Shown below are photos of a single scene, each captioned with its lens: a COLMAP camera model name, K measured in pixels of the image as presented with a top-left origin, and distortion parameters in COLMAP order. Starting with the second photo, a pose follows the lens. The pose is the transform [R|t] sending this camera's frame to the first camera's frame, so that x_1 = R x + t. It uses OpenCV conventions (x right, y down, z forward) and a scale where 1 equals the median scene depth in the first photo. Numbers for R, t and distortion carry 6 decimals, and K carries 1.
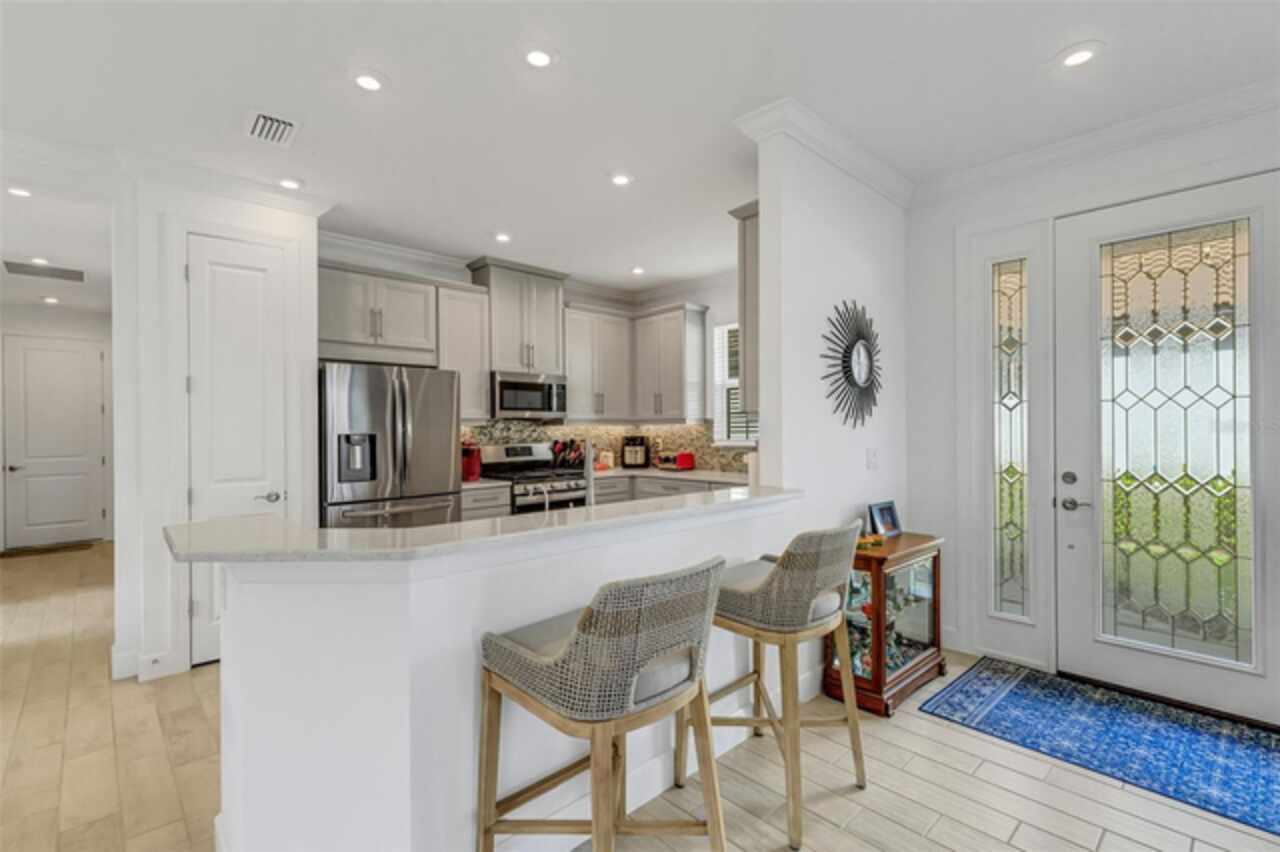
lens RADIAL K [[568.8, 0, 646.5], [0, 568.8, 432.6], [0, 0, 1]] dist [0.001103, 0.000050]
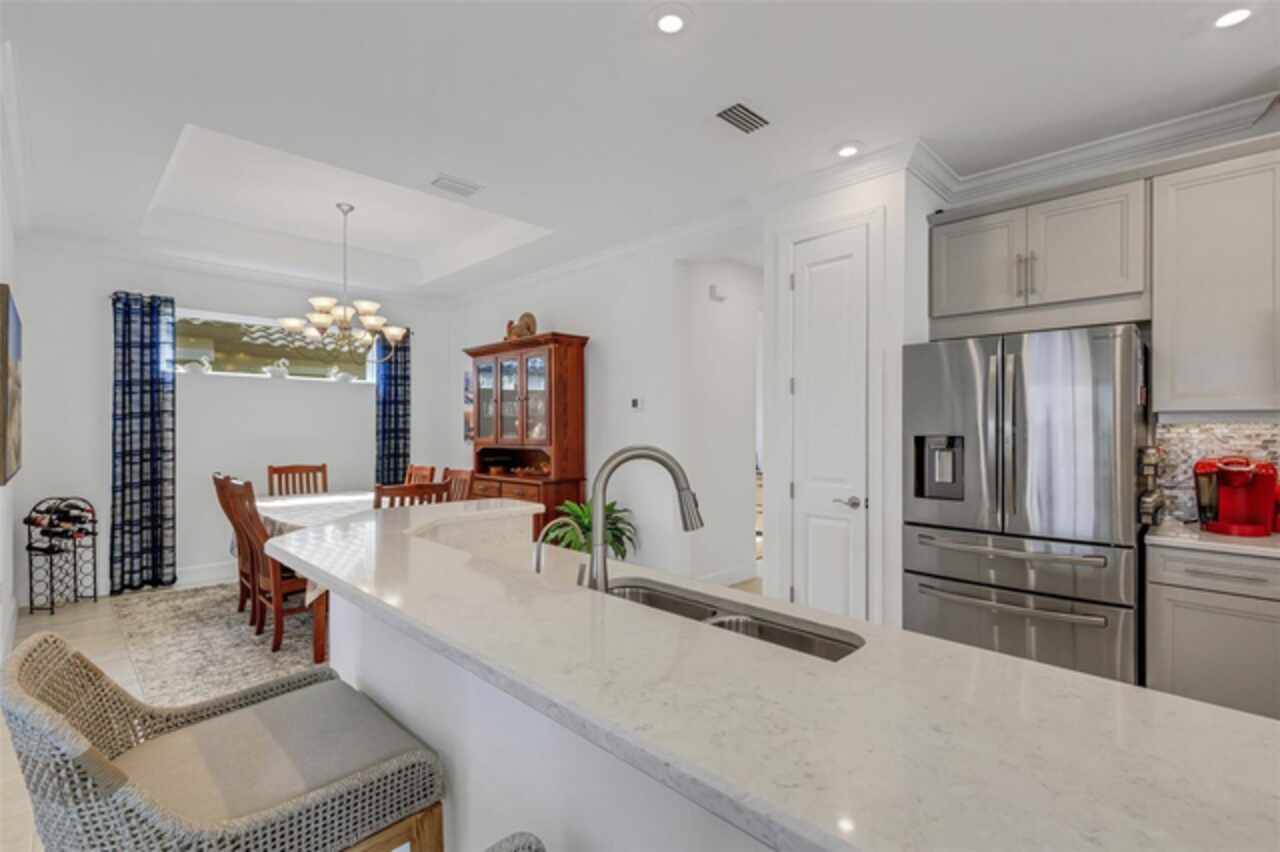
lens RADIAL K [[582.1, 0, 637.6], [0, 582.1, 422.7], [0, 0, 1]] dist [0.003983, 0.000500]
pose [[0.013840, -0.002794, -0.999900, 0.256315], [-0.010018, 0.999946, -0.002933, -0.008126], [0.999854, 0.010057, 0.013812, 0.605355]]
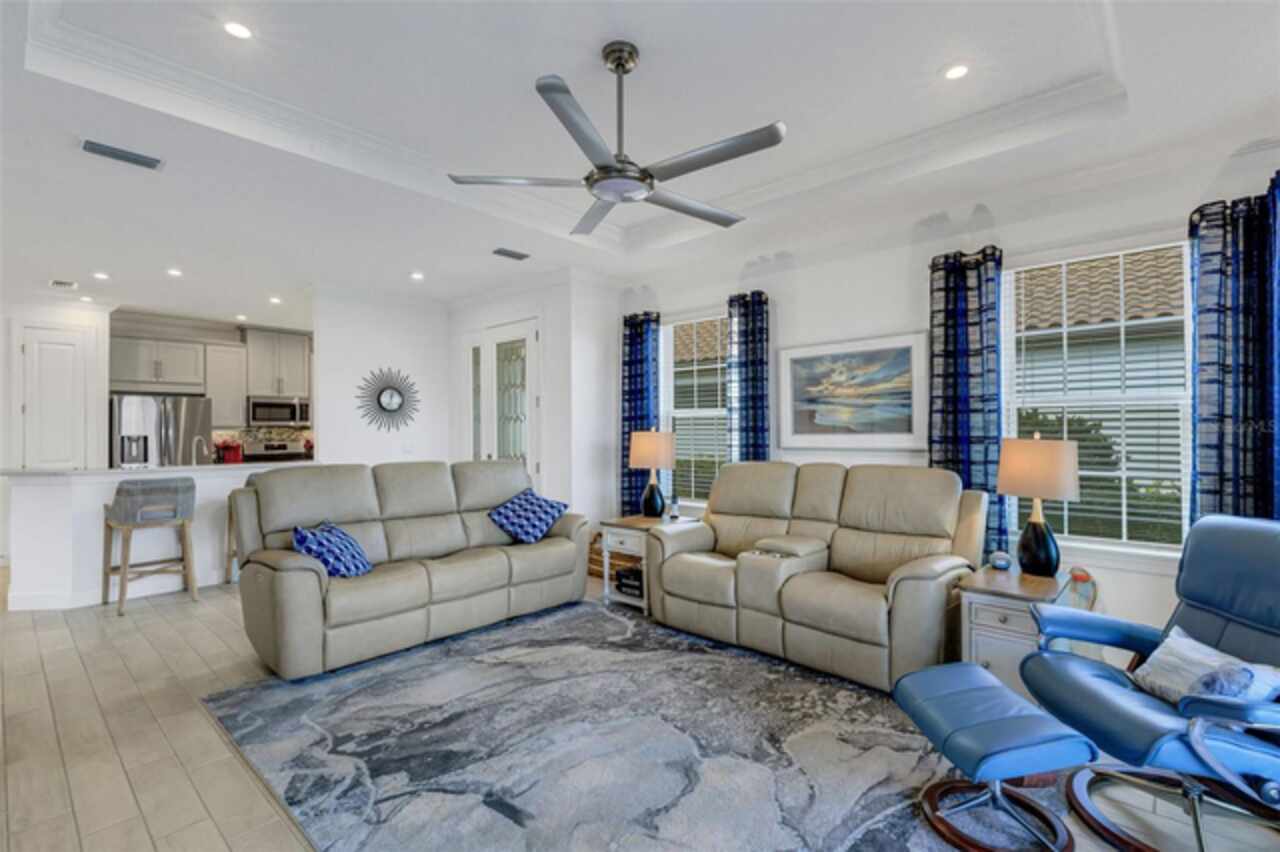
lens RADIAL K [[587.7, 0, 644.8], [0, 587.7, 431.5], [0, 0, 1]] dist [0.007984, 0.000015]
pose [[0.997779, -0.003266, 0.066534, 0.955307], [0.003637, 0.999979, -0.005446, 0.004036], [-0.066515, 0.005676, 0.997769, -0.942055]]
